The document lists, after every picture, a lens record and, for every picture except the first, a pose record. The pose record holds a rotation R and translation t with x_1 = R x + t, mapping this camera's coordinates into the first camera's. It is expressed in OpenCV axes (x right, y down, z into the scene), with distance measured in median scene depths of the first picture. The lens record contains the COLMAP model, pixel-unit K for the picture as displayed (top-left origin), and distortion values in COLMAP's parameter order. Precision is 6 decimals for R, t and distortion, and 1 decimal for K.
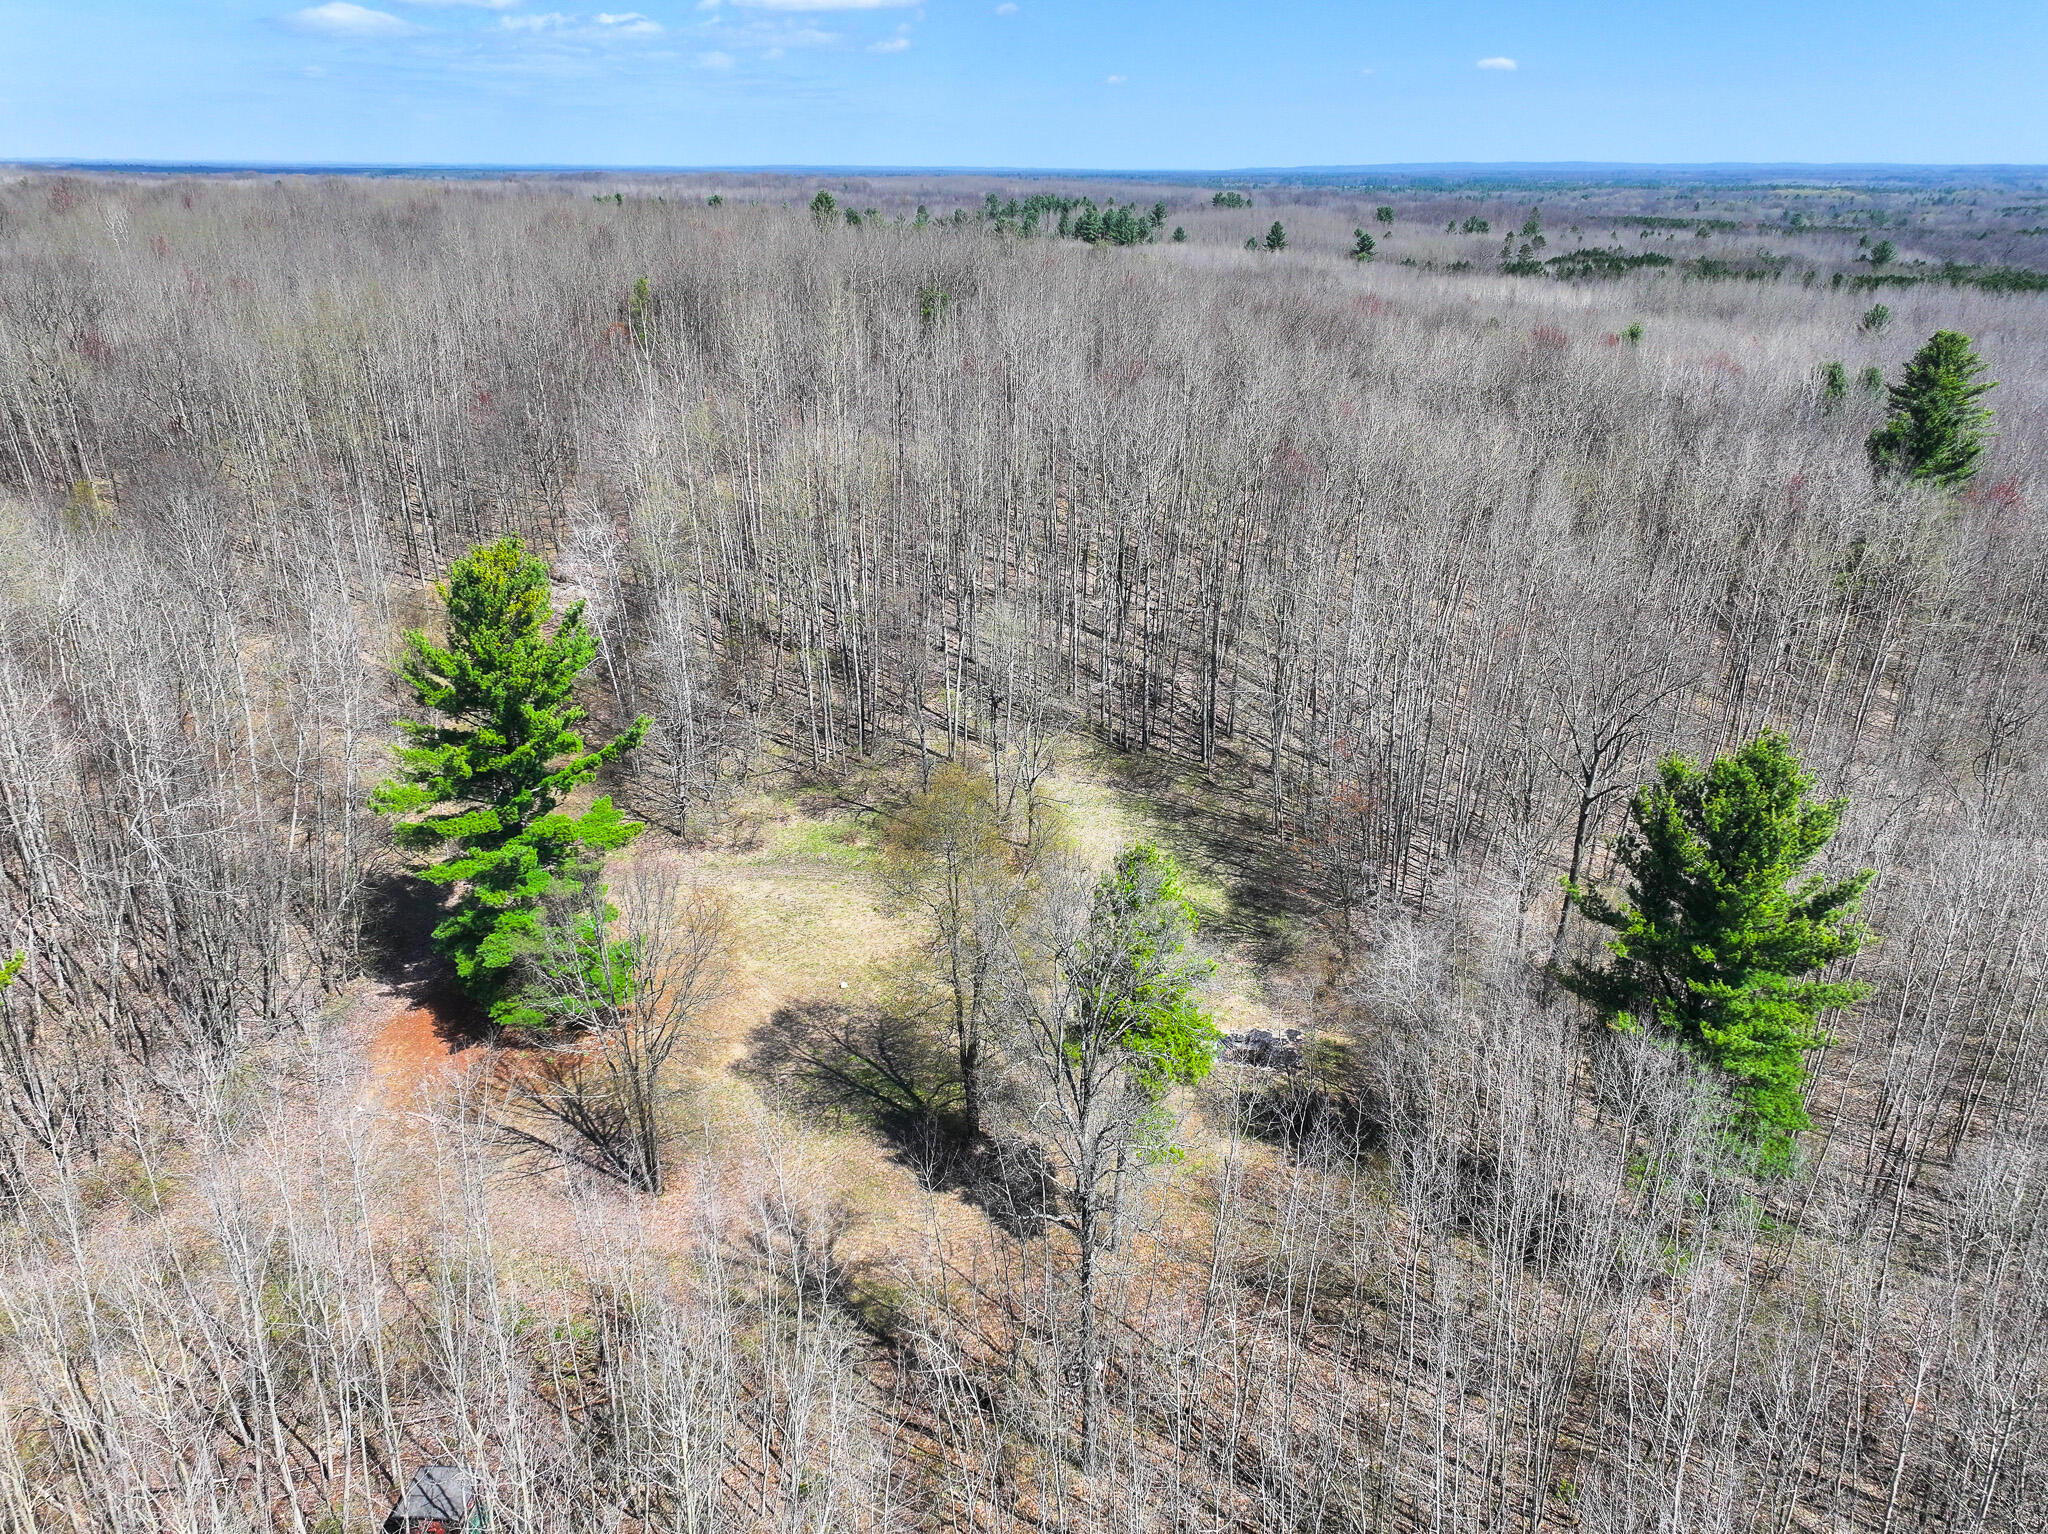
lens RADIAL K [[1420.7, 0, 1029.3], [0, 1420.7, 758.6], [0, 0, 1]] dist [0.002668, 0.011907]
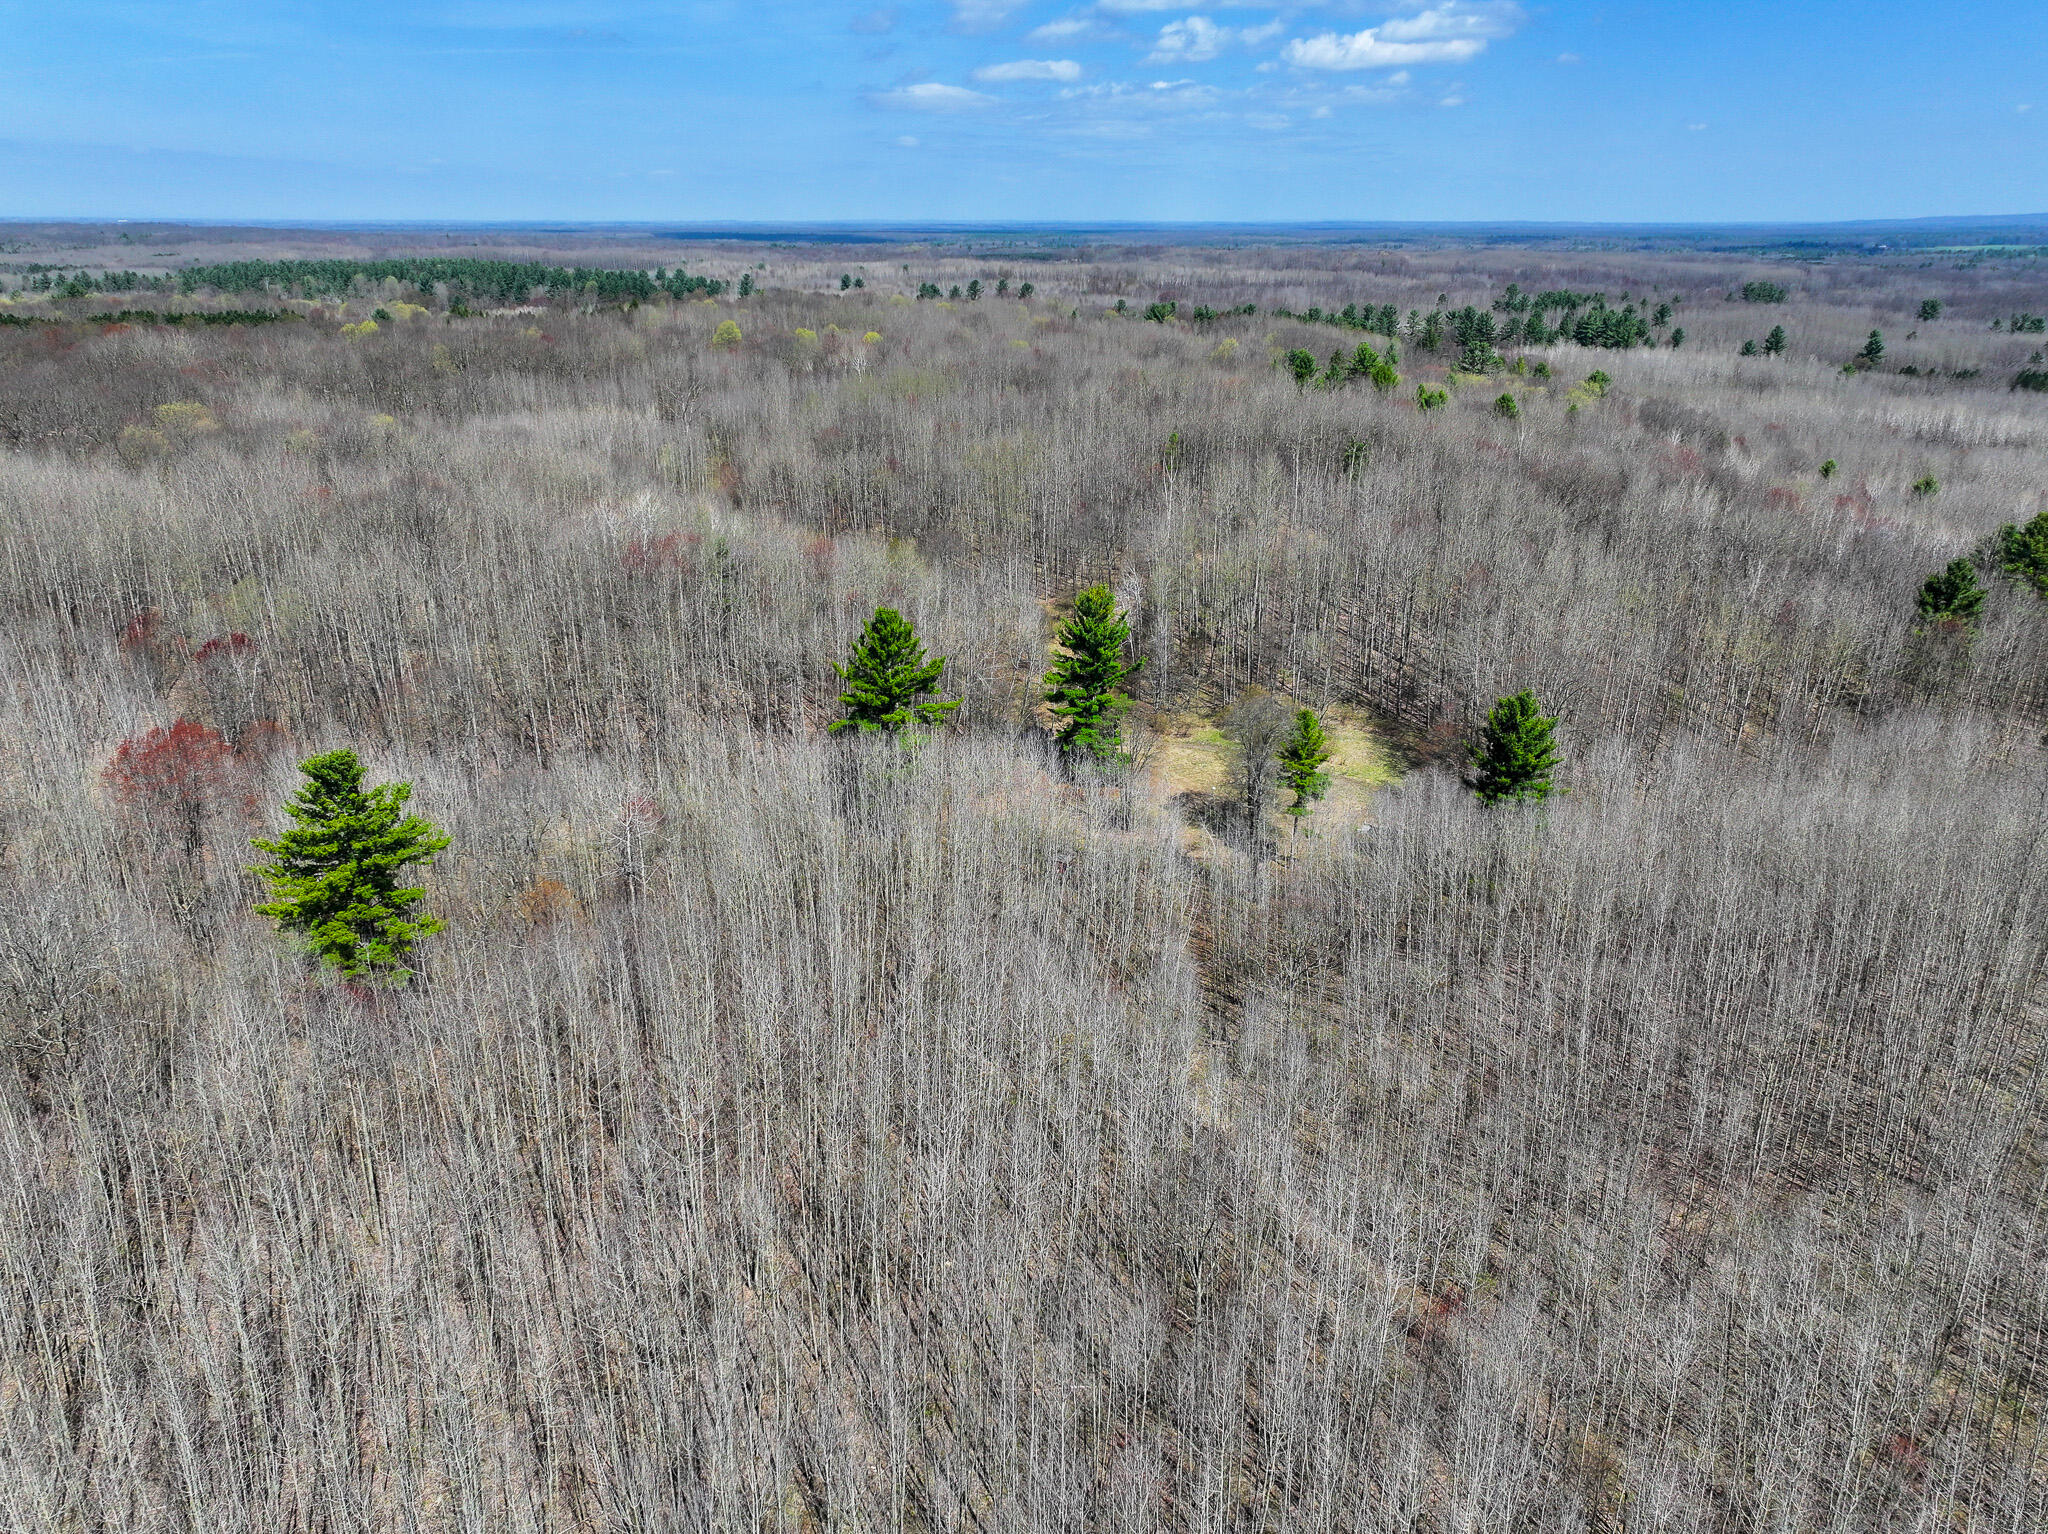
lens RADIAL K [[1420.7, 0, 1028.3], [0, 1420.7, 771.2], [0, 0, 1]] dist [0.002668, 0.011907]
pose [[0.935848, 0.121778, -0.330693, 0.271416], [-0.129623, 0.991562, -0.001683, 0.137900], [0.327697, 0.044441, 0.943737, -0.994495]]
